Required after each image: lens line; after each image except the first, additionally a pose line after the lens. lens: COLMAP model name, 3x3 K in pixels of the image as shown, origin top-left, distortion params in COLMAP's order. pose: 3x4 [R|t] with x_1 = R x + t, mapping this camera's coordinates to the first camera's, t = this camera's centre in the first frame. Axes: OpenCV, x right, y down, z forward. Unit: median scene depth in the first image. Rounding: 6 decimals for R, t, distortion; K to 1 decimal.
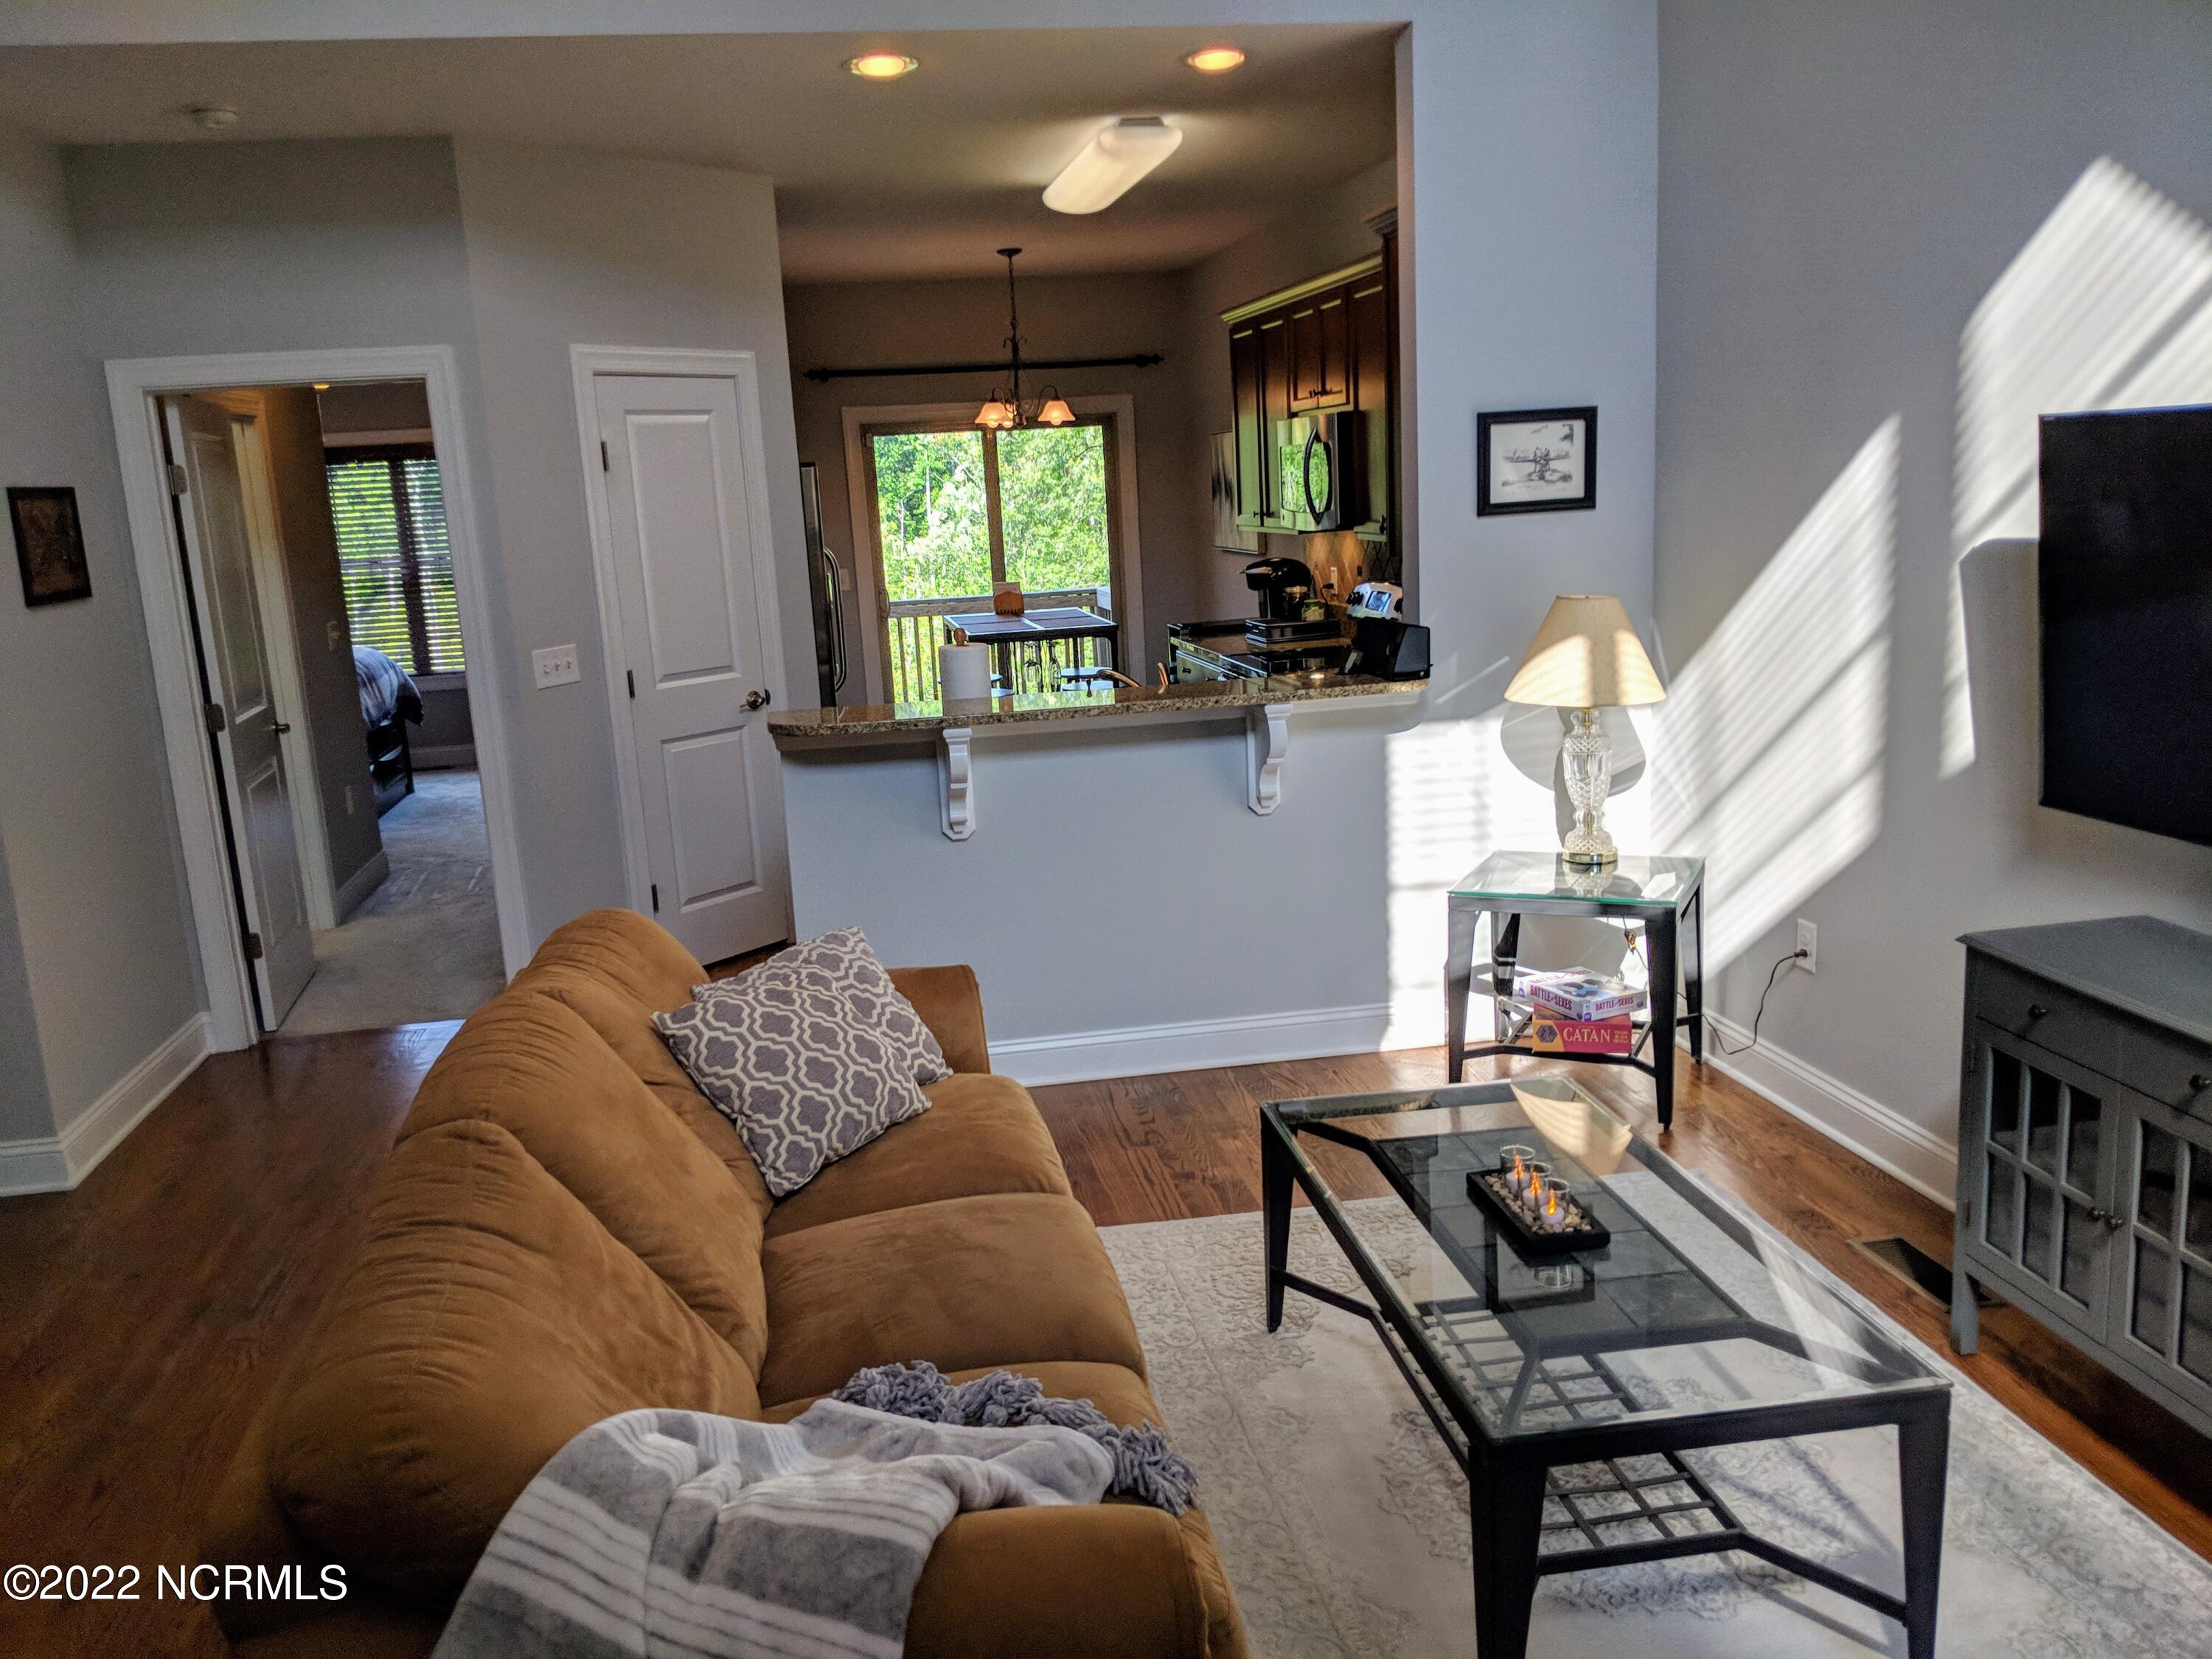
lens RADIAL K [[1782.4, 0, 1106.0], [0, 1782.4, 829.5], [0, 0, 1]] dist [0.126082, -0.282957]
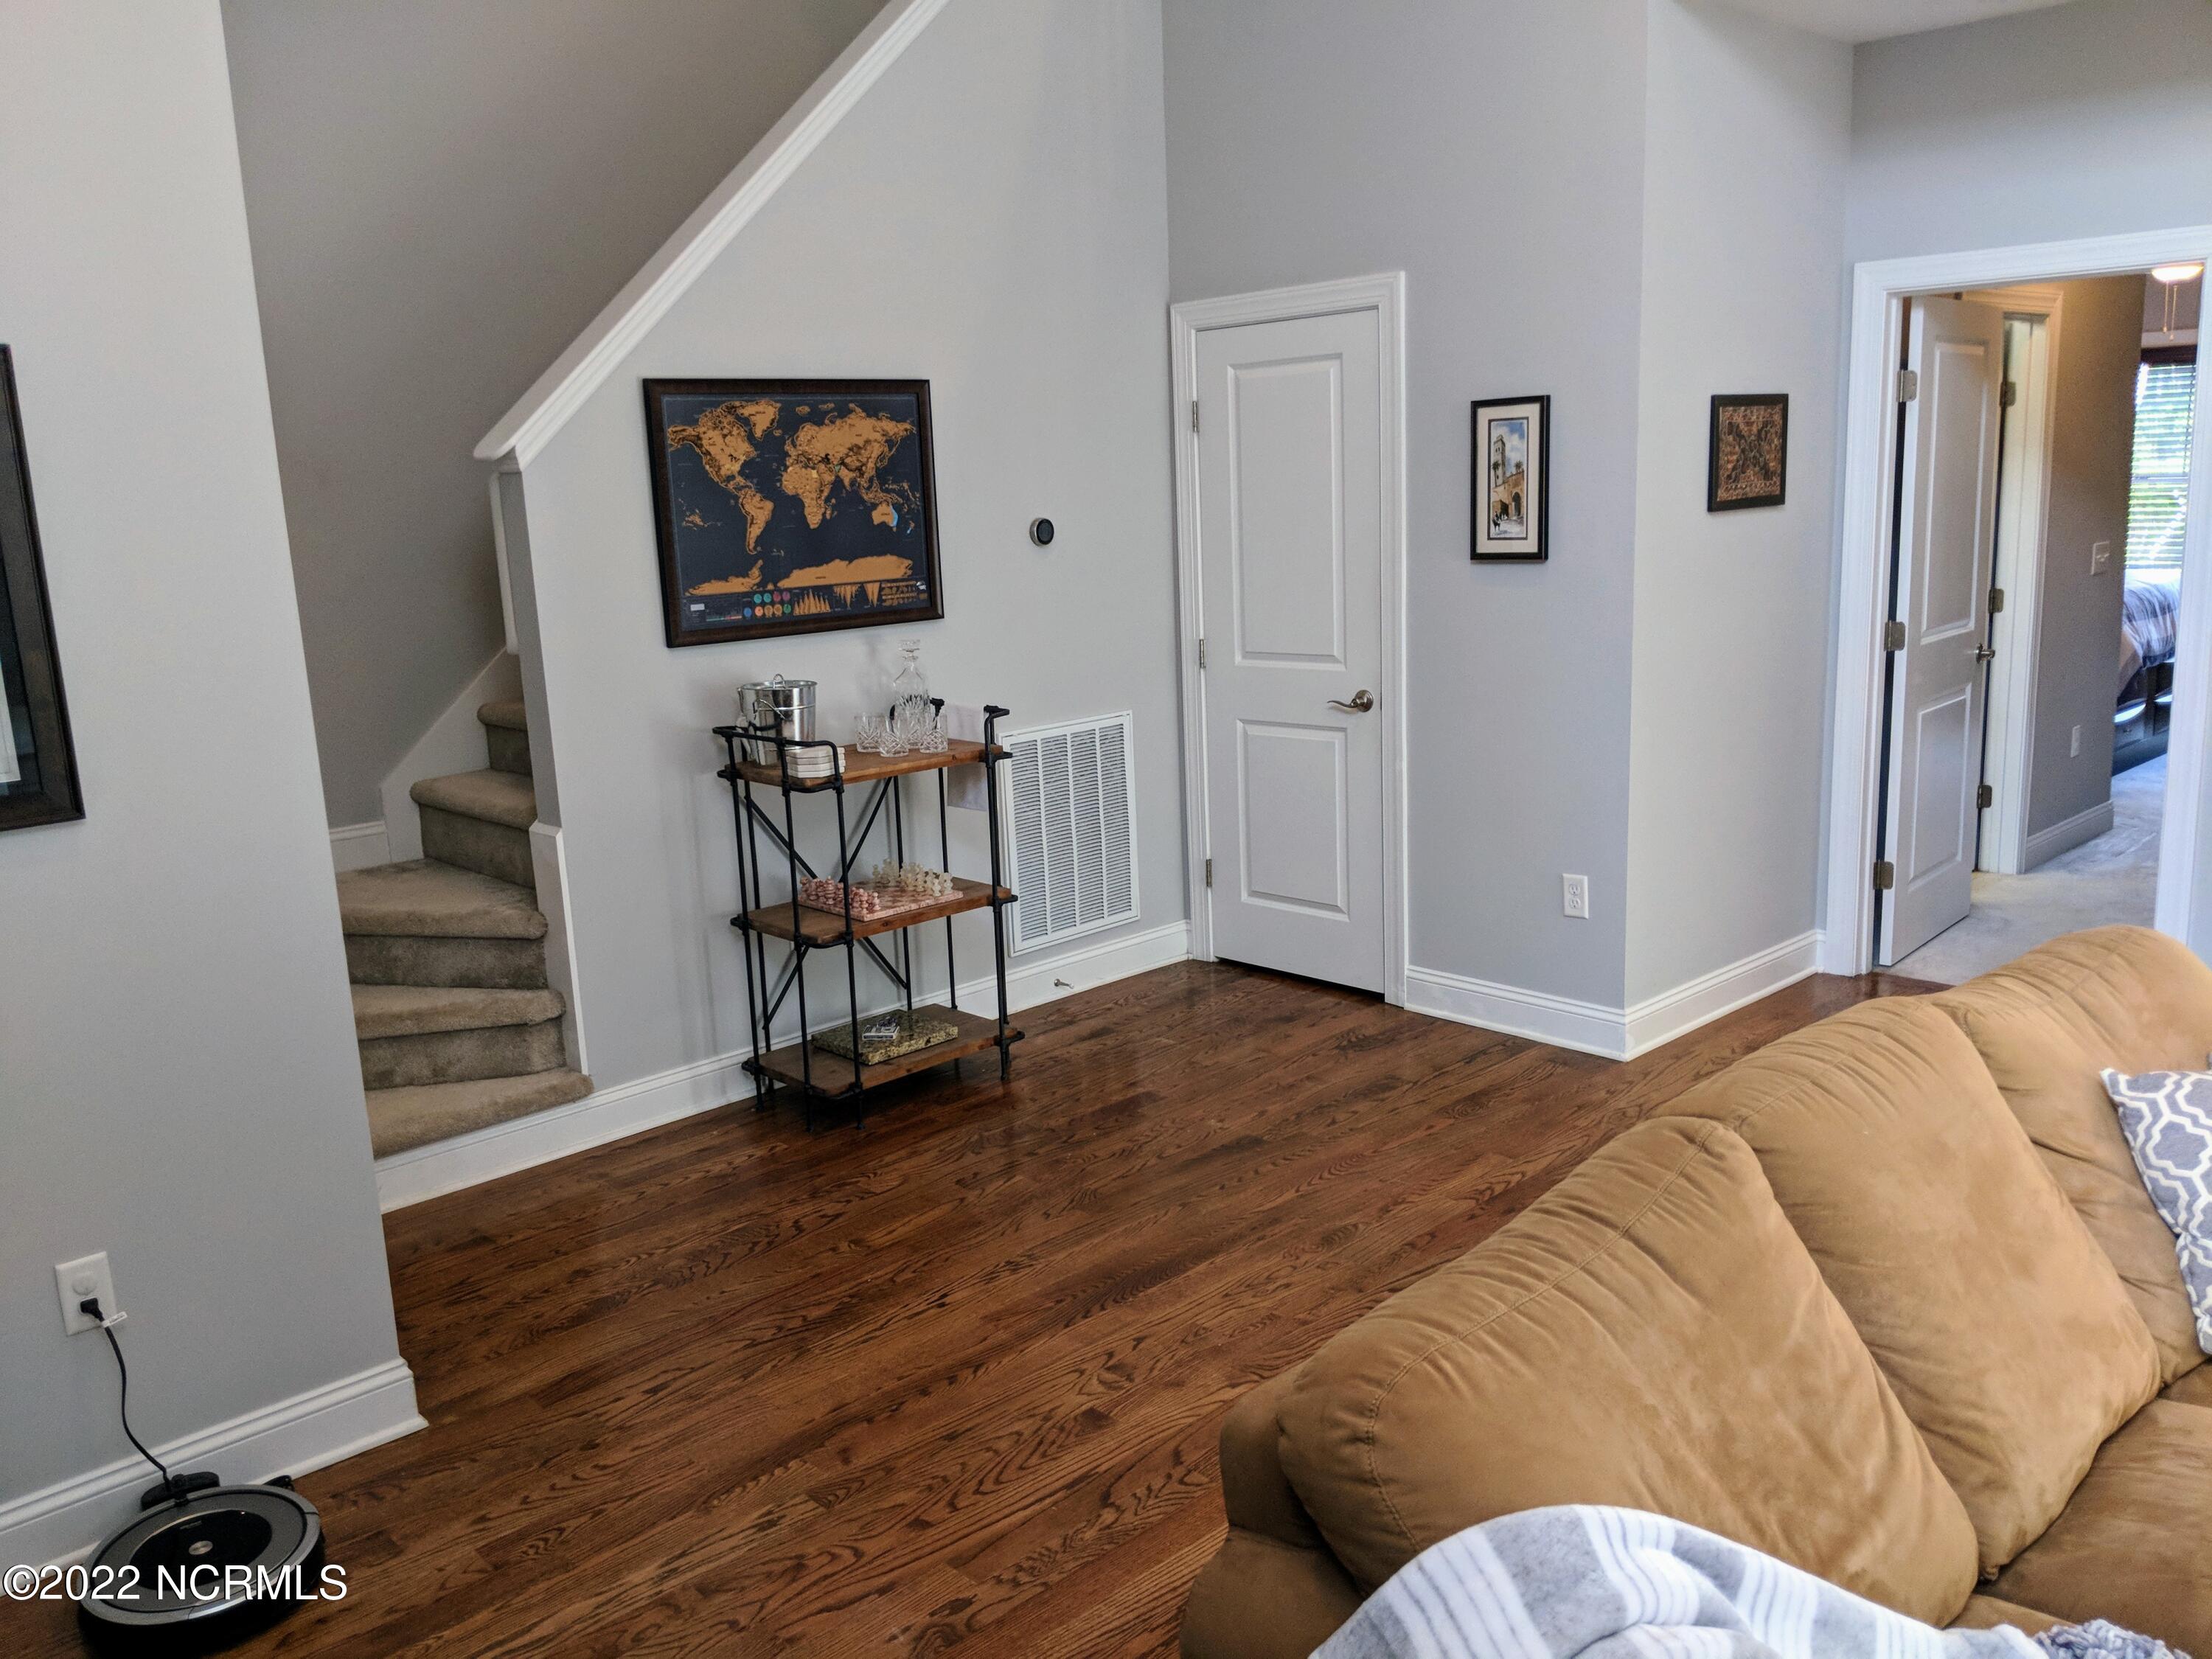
lens RADIAL K [[1800.3, 0, 1106.0], [0, 1800.3, 829.5], [0, 0, 1]] dist [0.056639, -0.081566]
pose [[0.544308, 0.194682, -0.815983, 0.143015], [-0.150395, 0.979585, 0.133393, -0.042481], [0.825294, 0.050113, 0.562475, 0.177147]]
